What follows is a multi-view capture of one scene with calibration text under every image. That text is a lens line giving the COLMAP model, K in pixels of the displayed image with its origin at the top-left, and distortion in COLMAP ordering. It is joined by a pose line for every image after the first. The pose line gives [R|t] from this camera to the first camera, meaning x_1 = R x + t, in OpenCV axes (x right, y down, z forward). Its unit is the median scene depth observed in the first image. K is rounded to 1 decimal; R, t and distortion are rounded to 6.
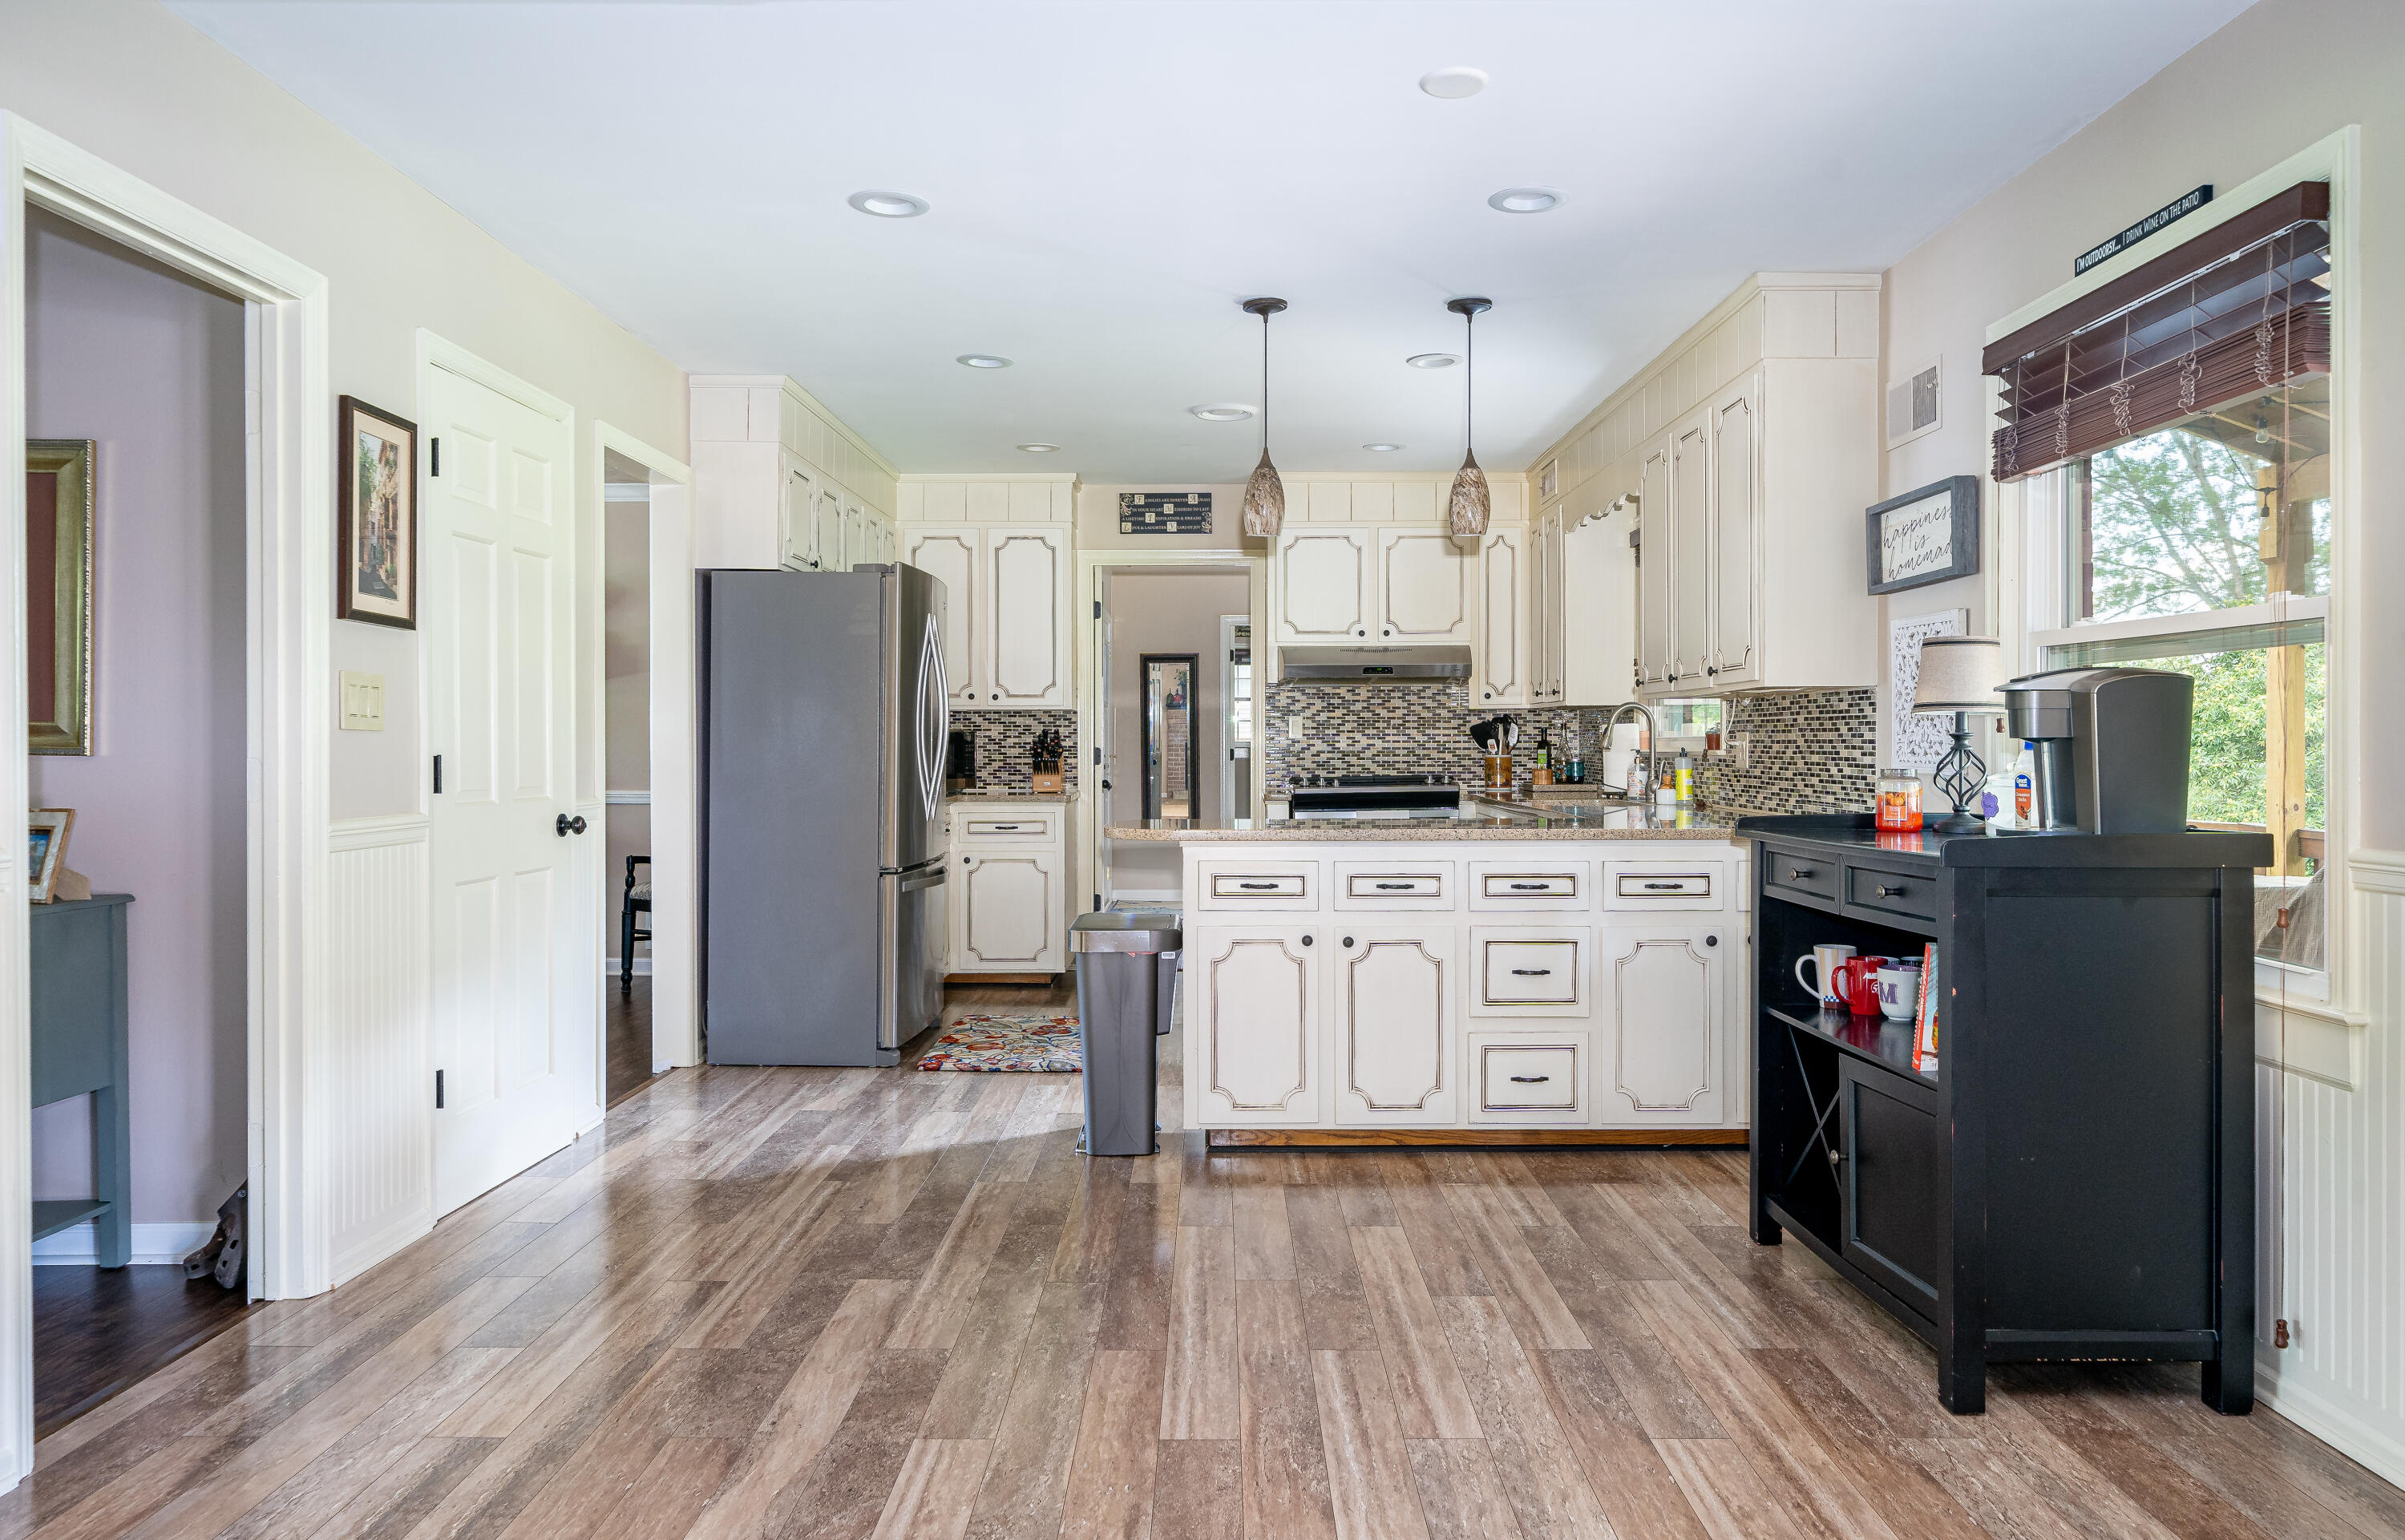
lens RADIAL K [[1624.3, 0, 1208.2], [0, 1624.3, 752.5], [0, 0, 1]] dist [0.035383, 0.000344]
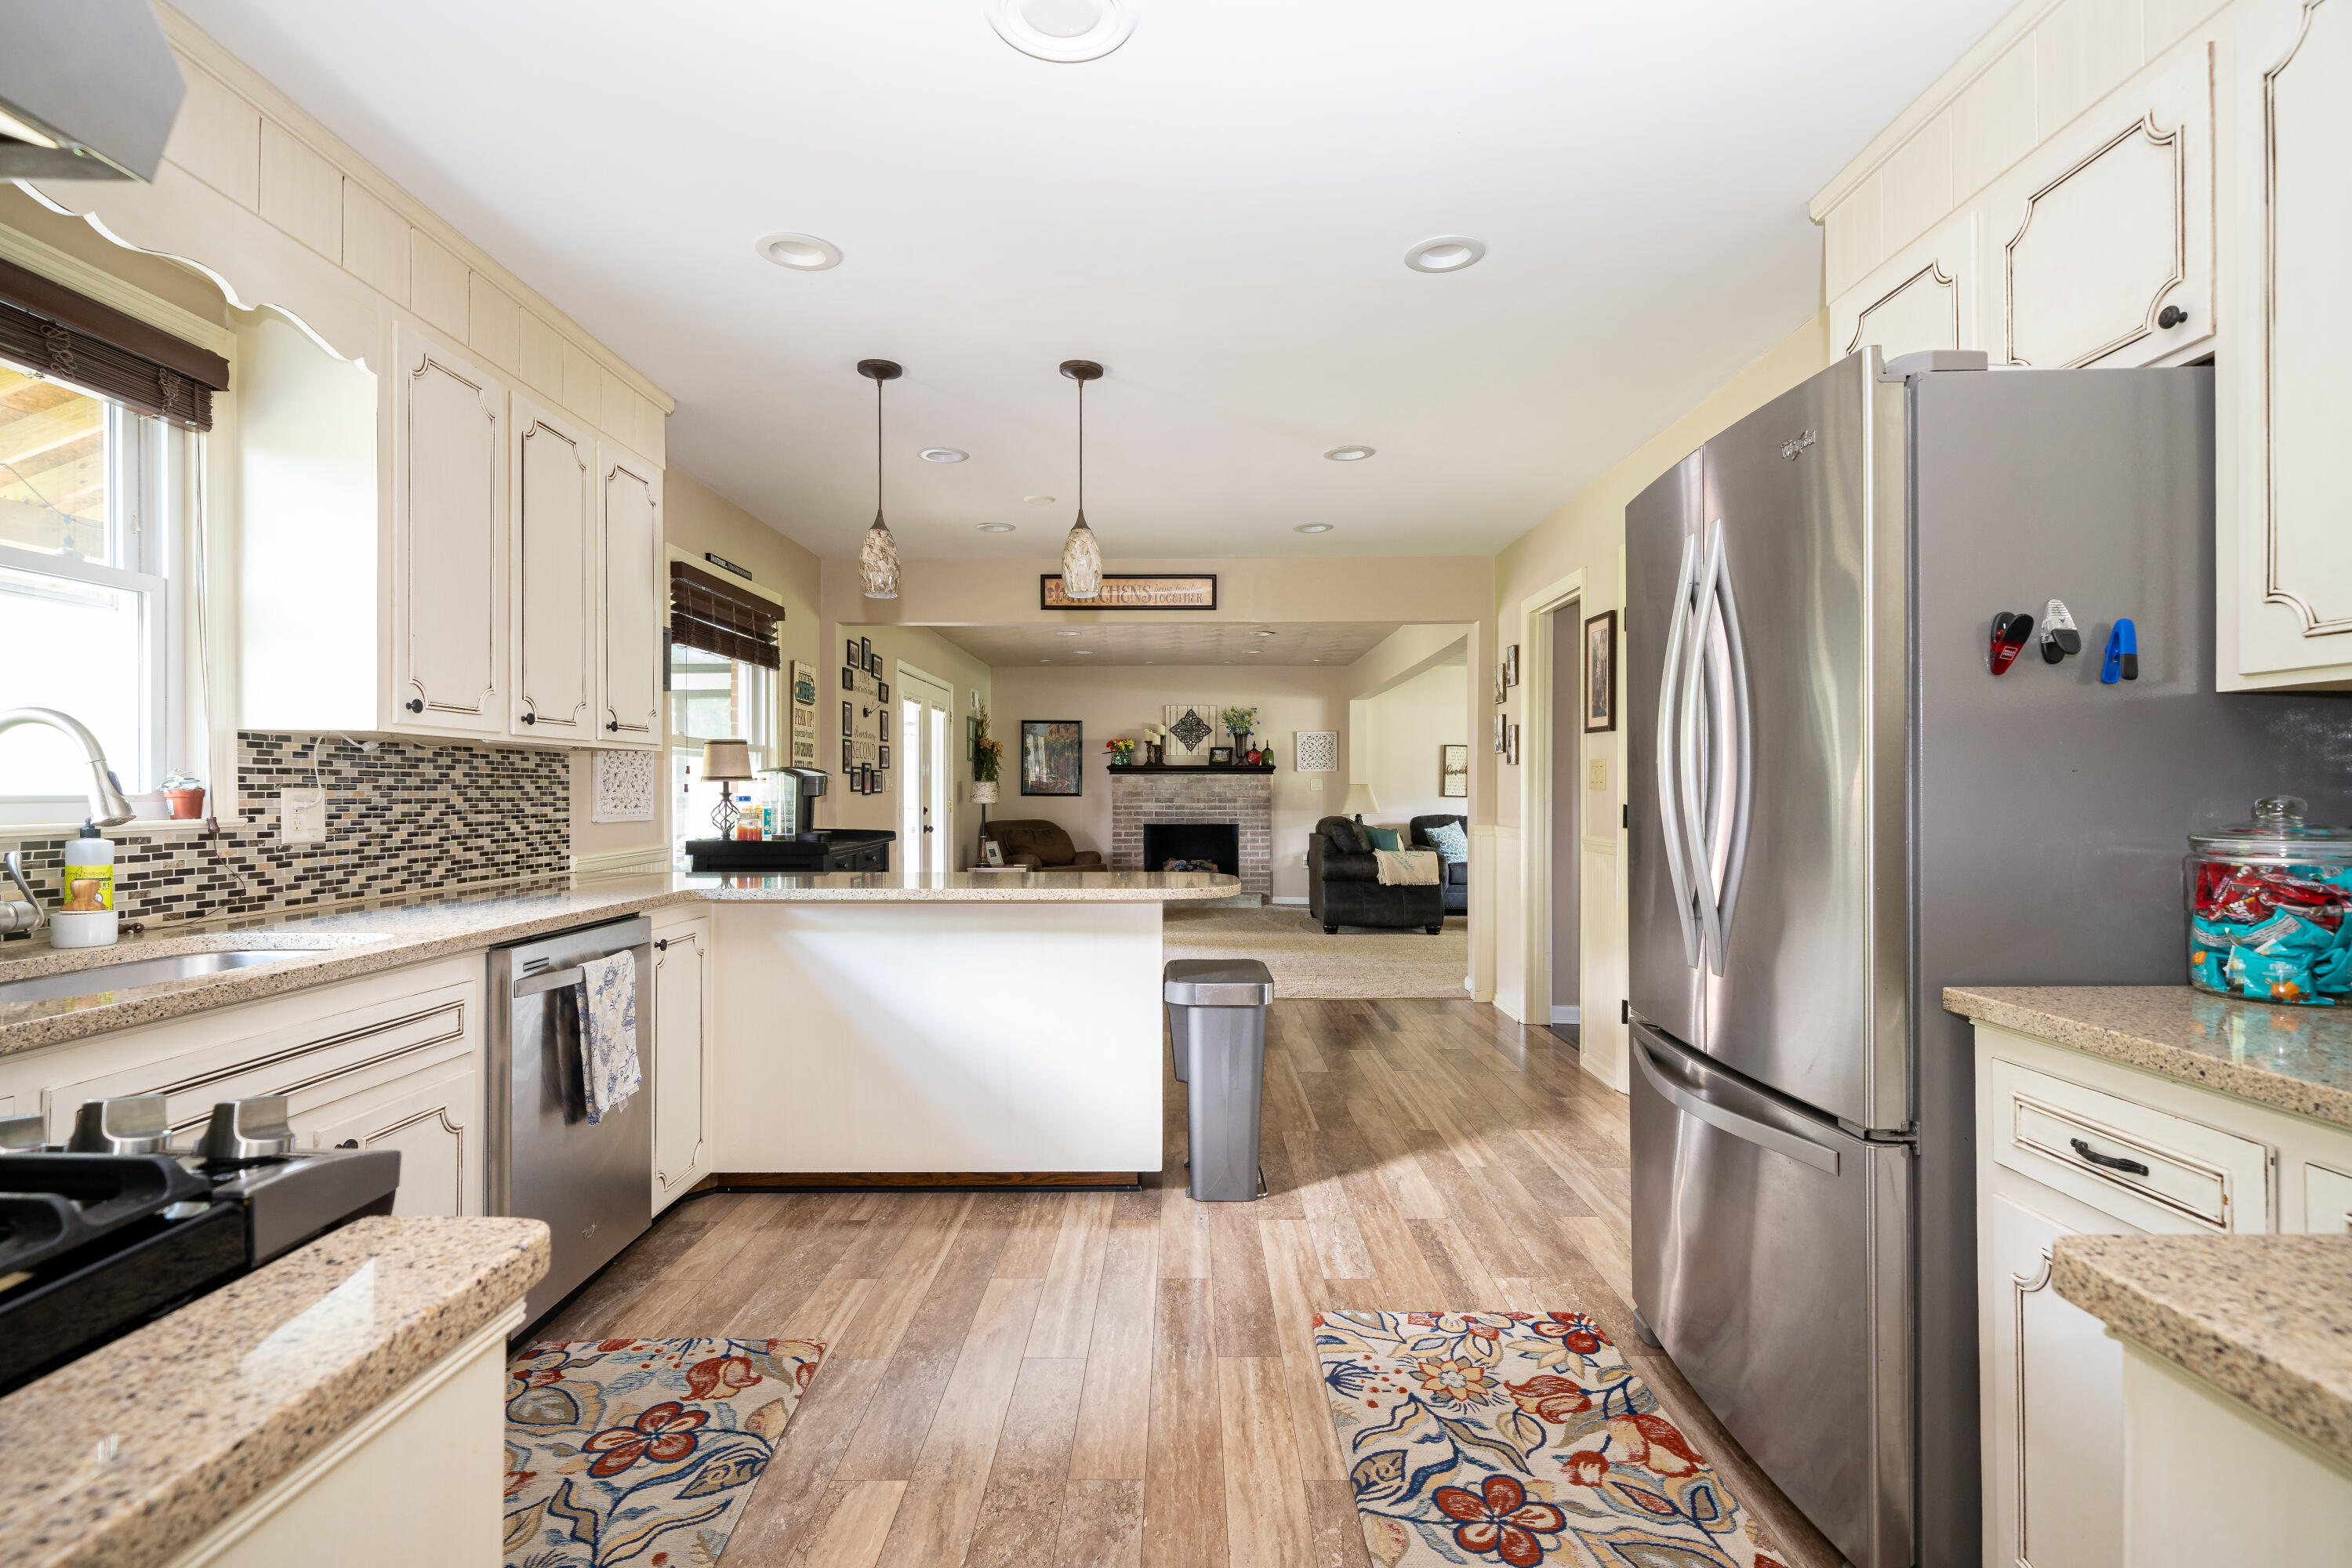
lens RADIAL K [[1140.8, 0, 1174.8], [0, 1140.8, 782.1], [0, 0, 1]] dist [-0.000113, 0.000003]
pose [[-0.999993, 0.000959, 0.003552, -0.014595], [0.000959, 1.000000, -0.000197, -0.010054], [-0.003553, -0.000194, -0.999994, 1.016364]]
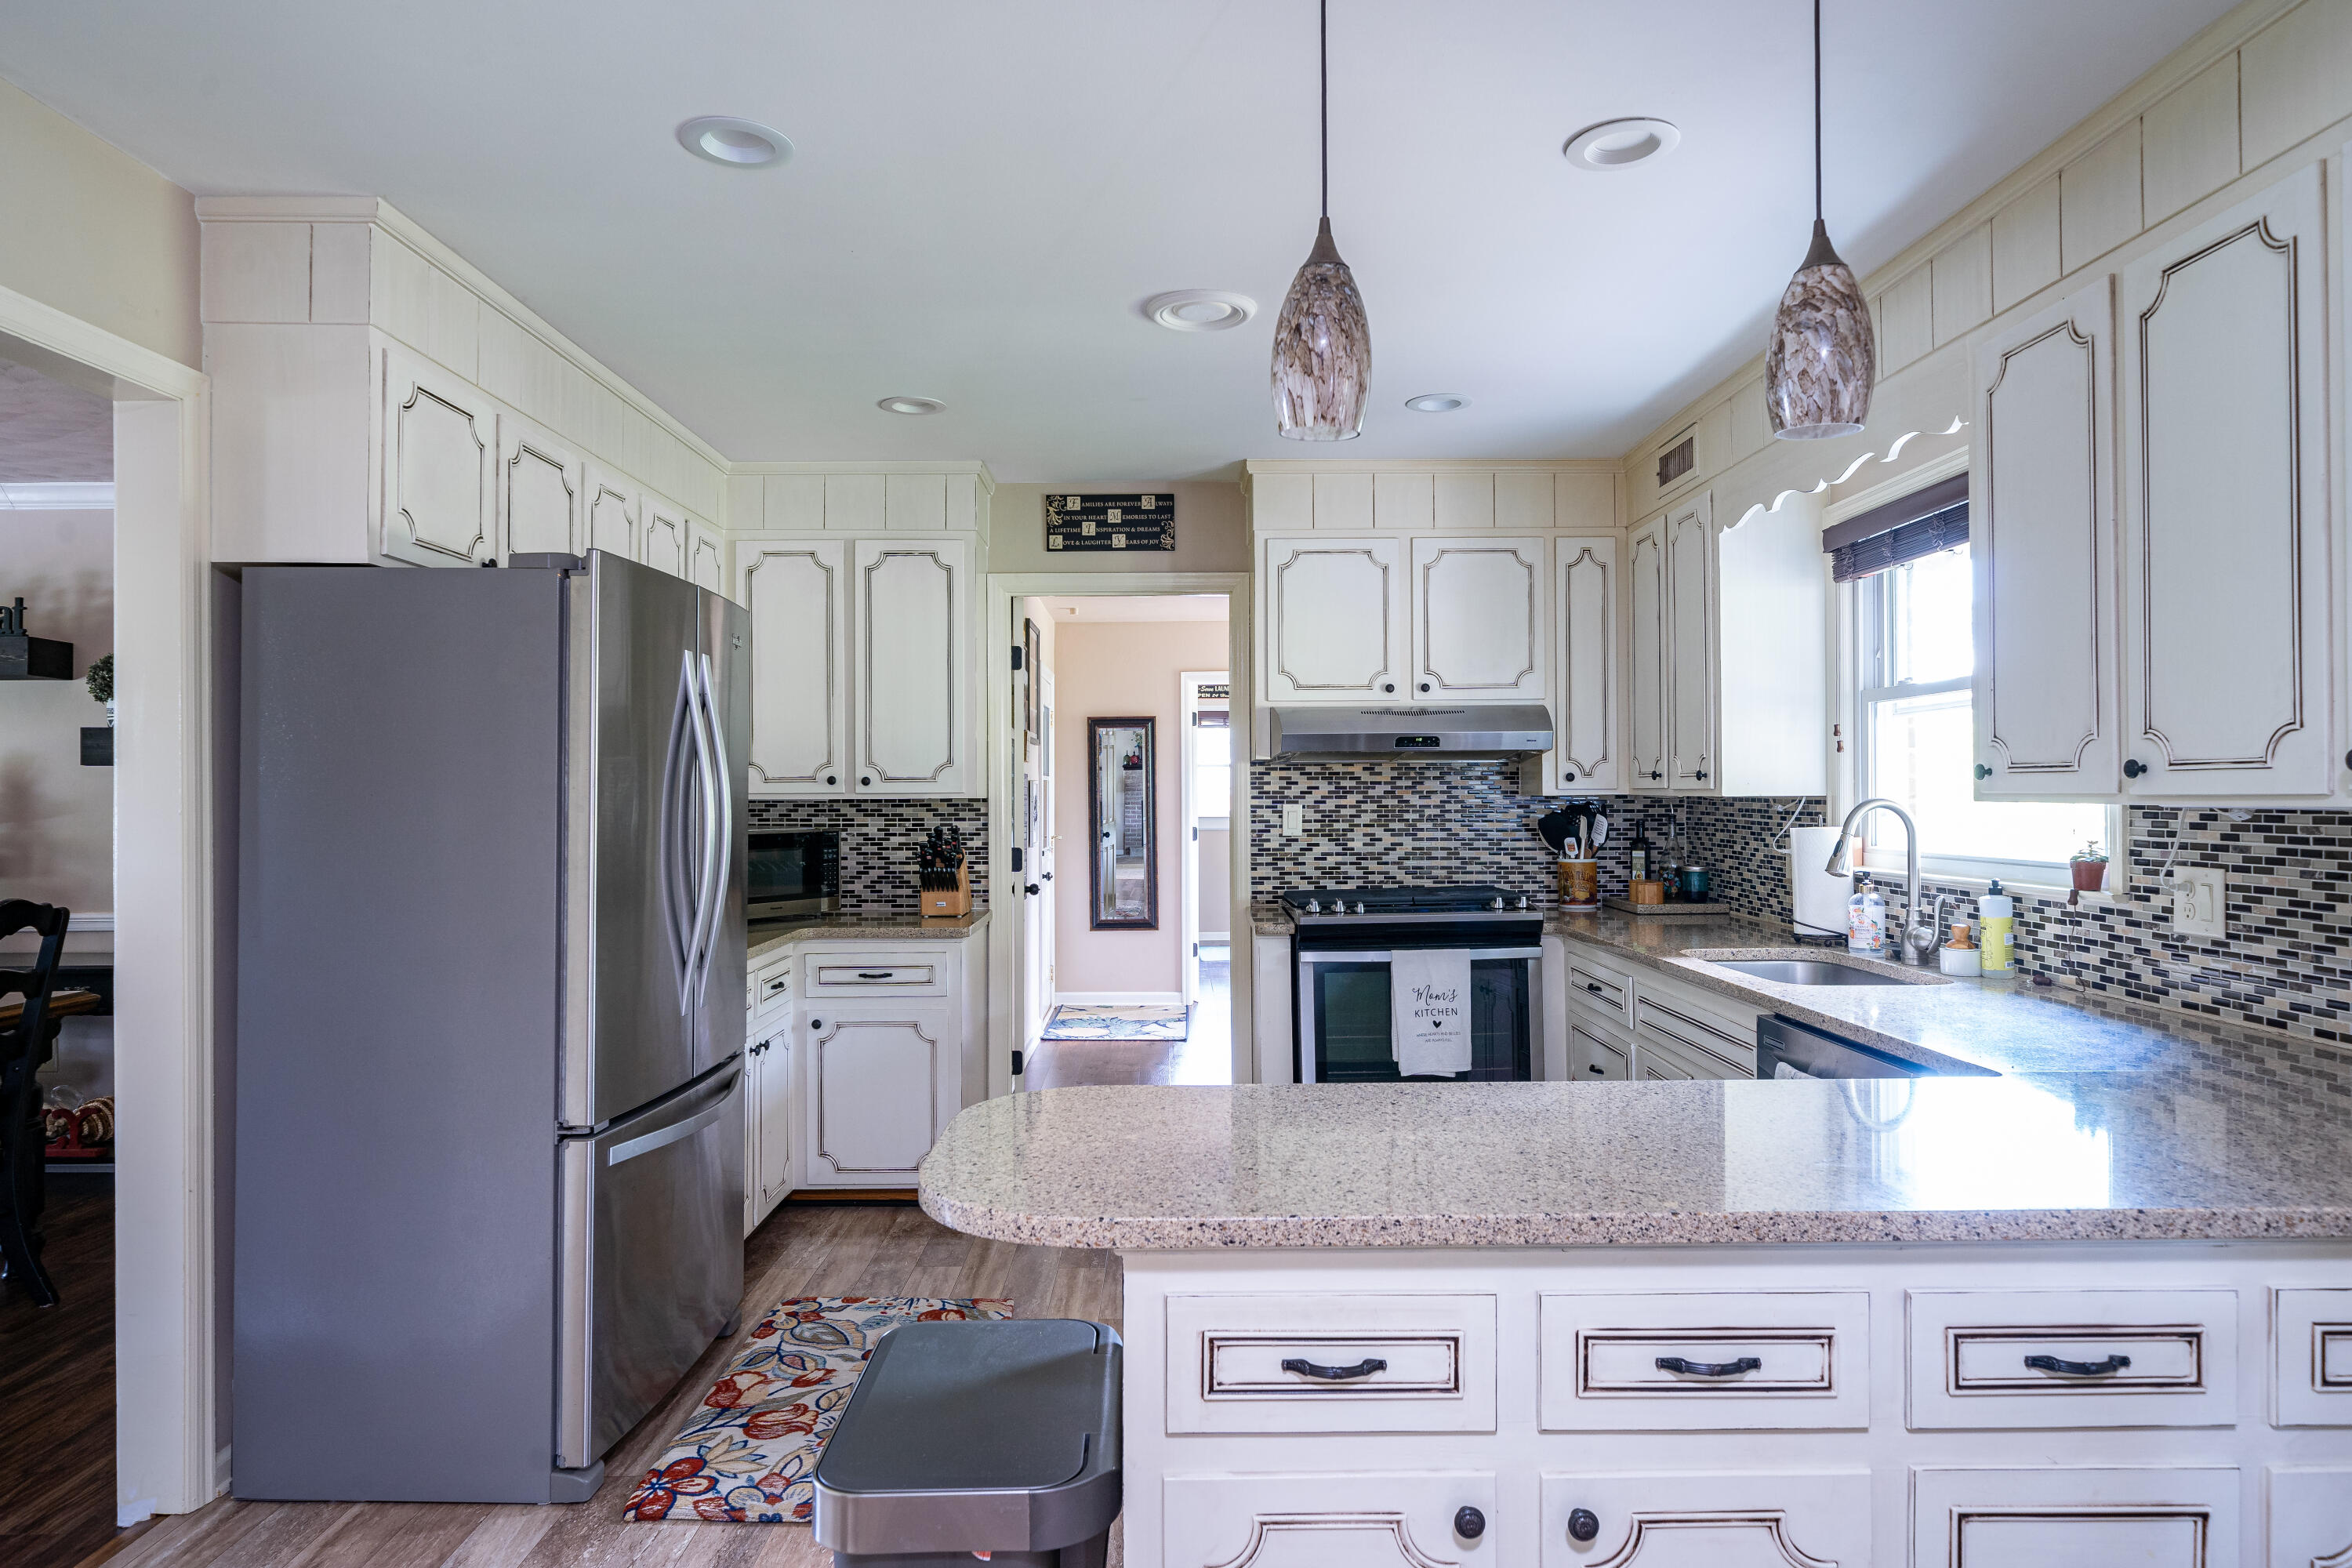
lens RADIAL K [[1418.8, 0, 1172.3], [0, 1418.8, 788.1], [0, 0, 1]] dist [-0.006692, -0.001228]
pose [[0.999975, -0.003230, 0.006305, -0.003251], [0.003292, 0.999945, -0.009933, -0.024157], [-0.006272, 0.009954, 0.999931, 0.383157]]
